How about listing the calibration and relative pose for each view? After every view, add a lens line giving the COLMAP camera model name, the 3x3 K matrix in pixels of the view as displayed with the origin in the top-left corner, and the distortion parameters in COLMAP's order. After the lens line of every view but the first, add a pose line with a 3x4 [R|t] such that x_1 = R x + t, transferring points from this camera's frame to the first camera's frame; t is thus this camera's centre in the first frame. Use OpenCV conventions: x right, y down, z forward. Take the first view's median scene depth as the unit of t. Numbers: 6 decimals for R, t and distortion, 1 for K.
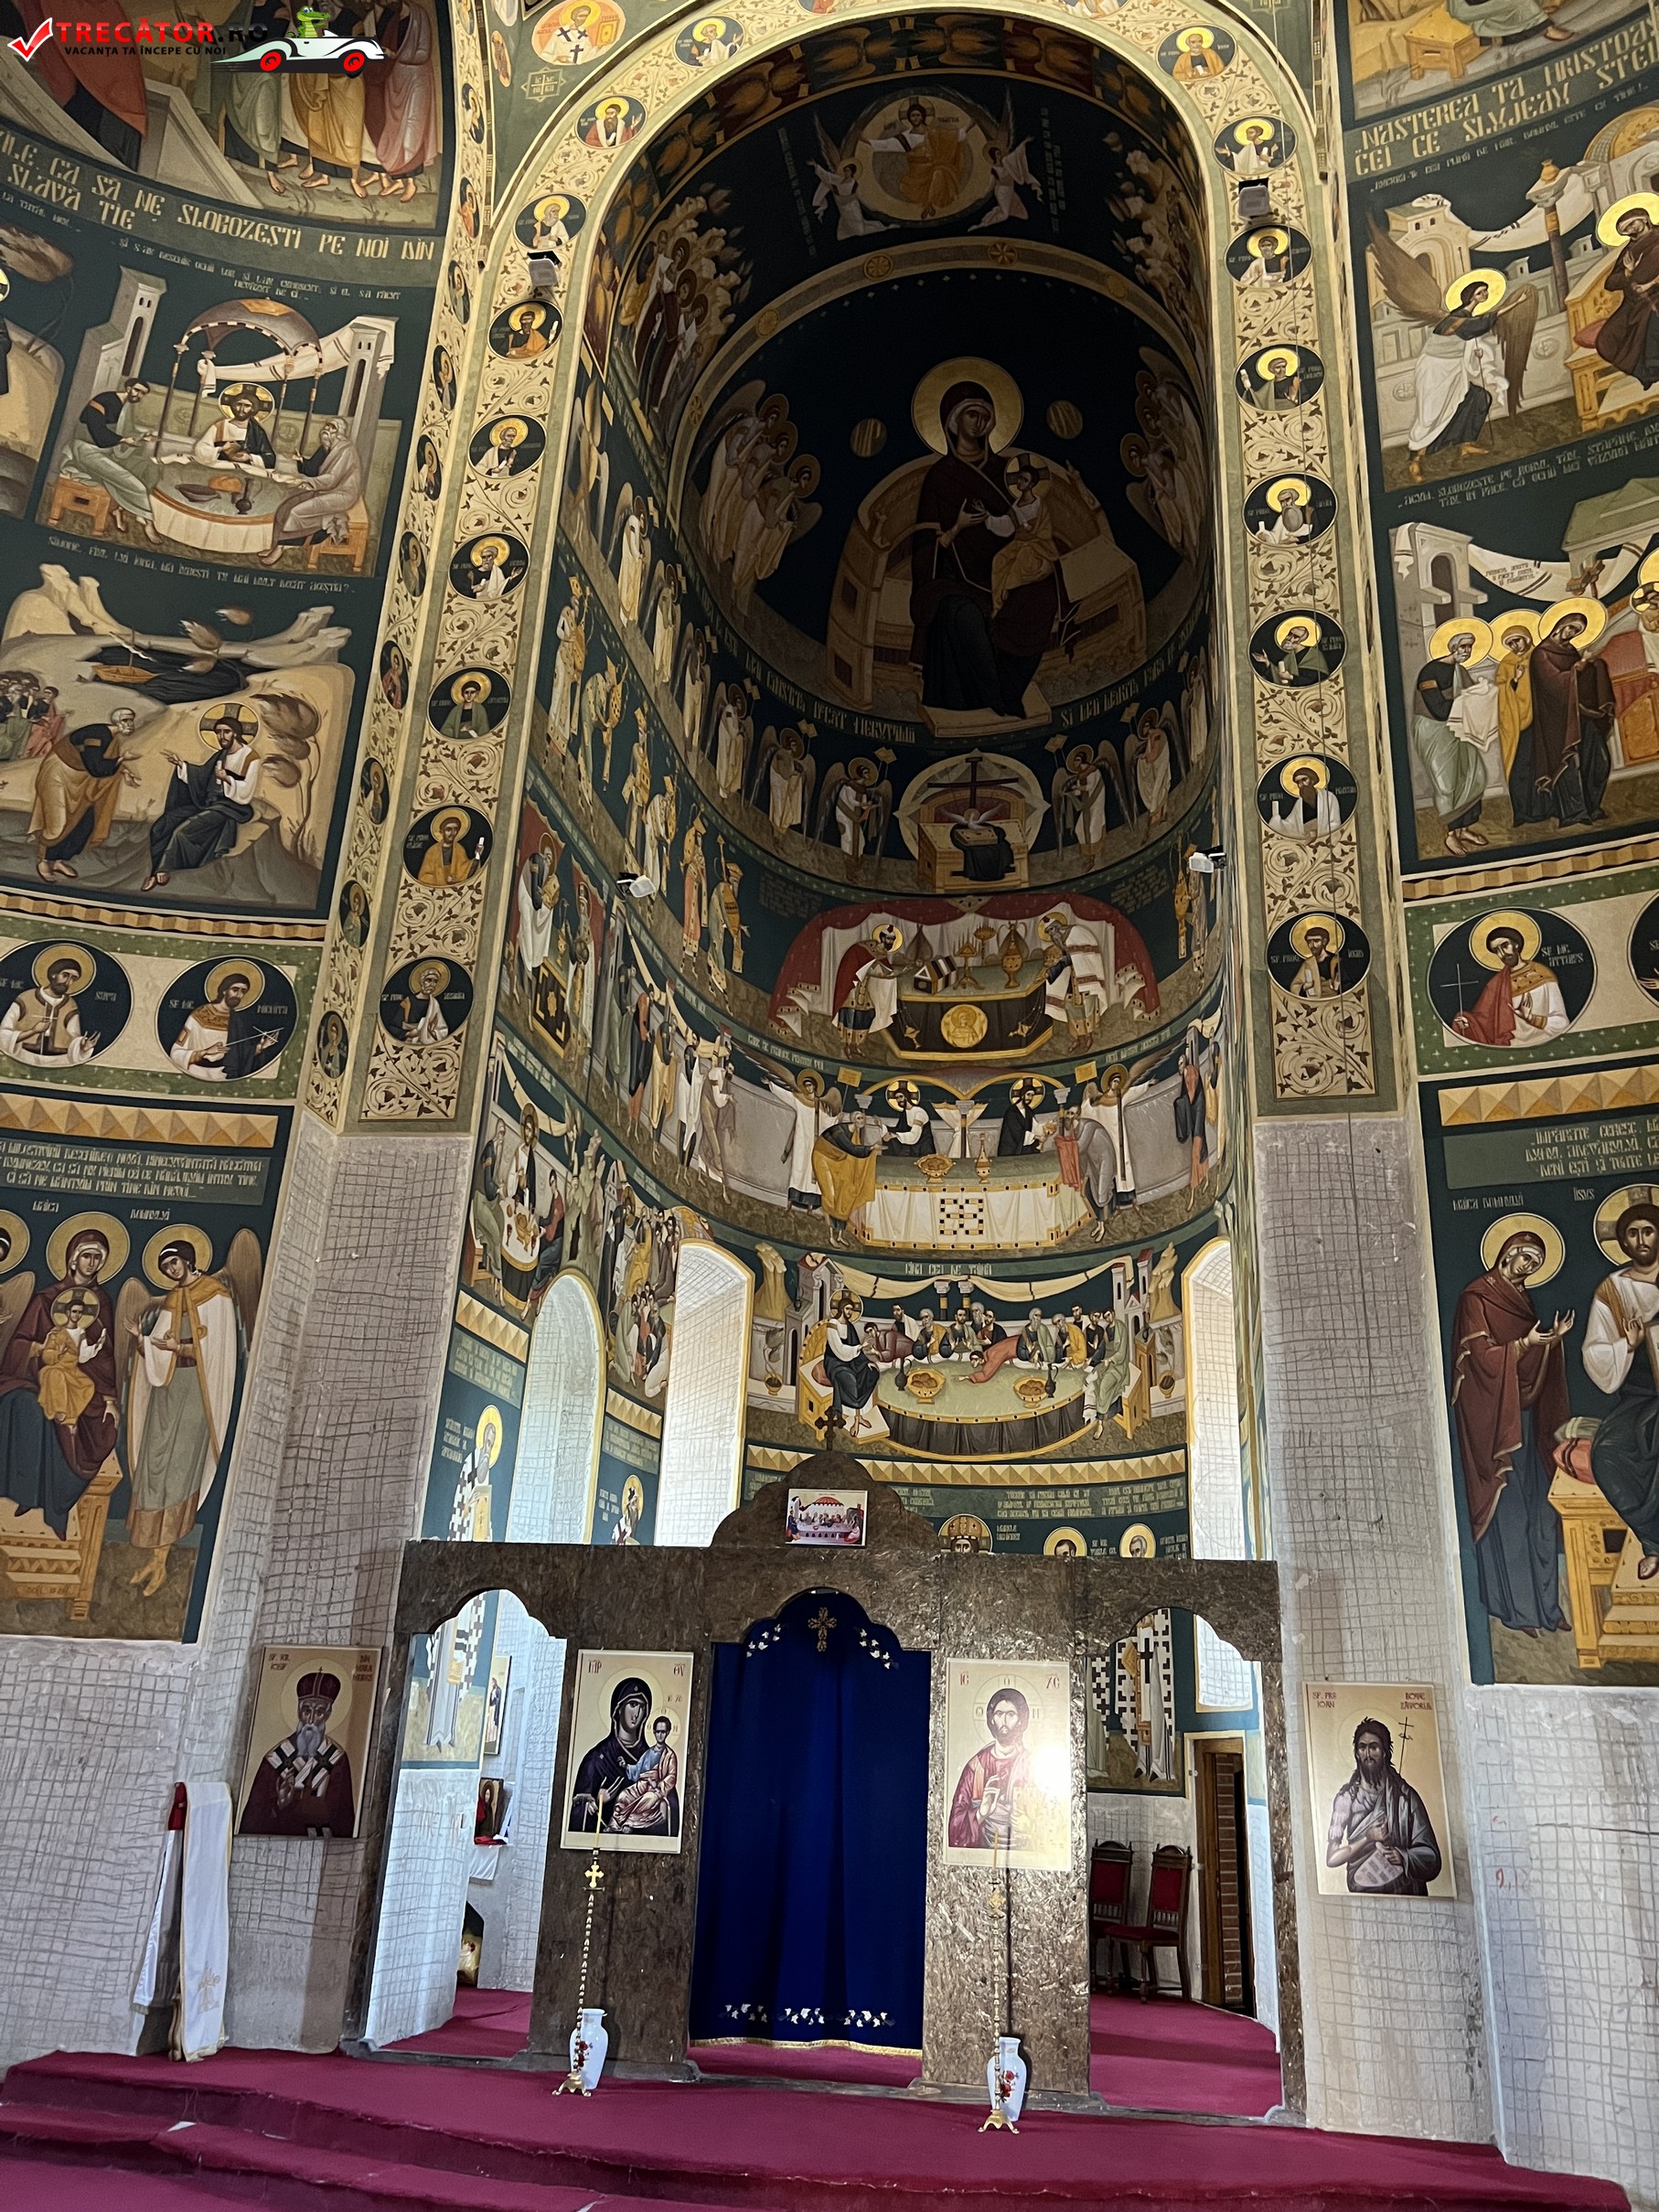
lens RADIAL K [[1673.5, 0, 834.6], [0, 1673.5, 1095.4], [0, 0, 1]] dist [0.048196, -0.062235]
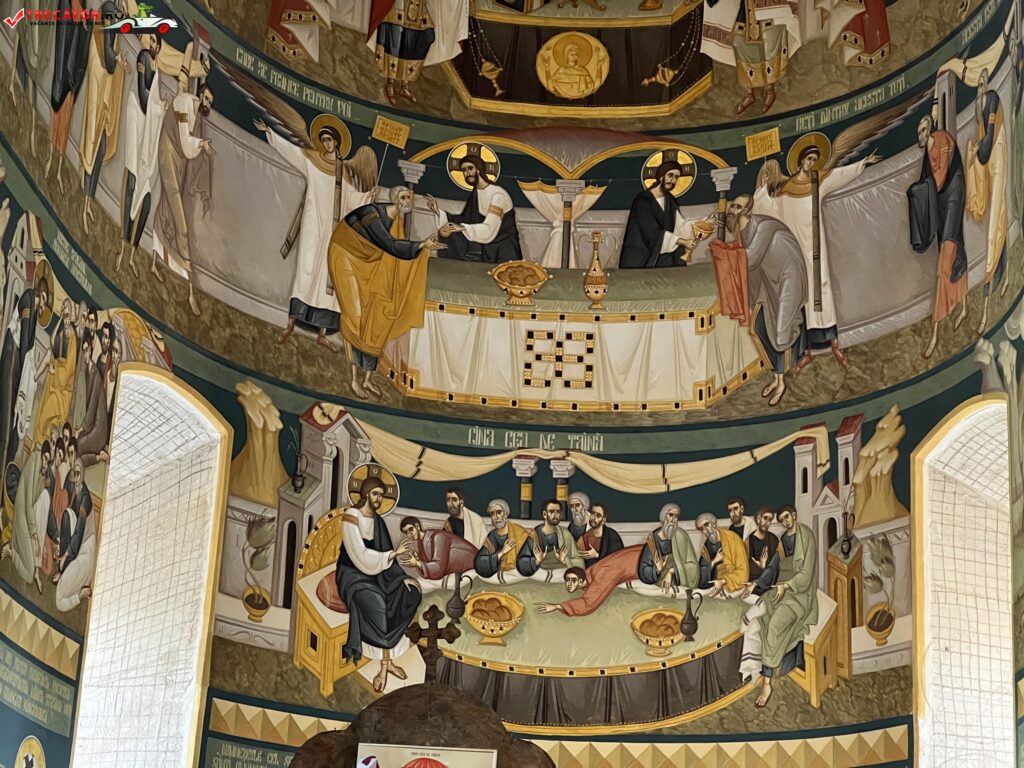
lens RADIAL K [[2288.6, 0, 519.2], [0, 2288.6, 392.2], [0, 0, 1]] dist [0.155092, 0.000000]
pose [[0.991840, 0.048729, 0.117810, -0.047096], [-0.054510, 0.997437, 0.046355, 0.051372], [-0.115250, -0.052398, 0.991954, 0.151481]]
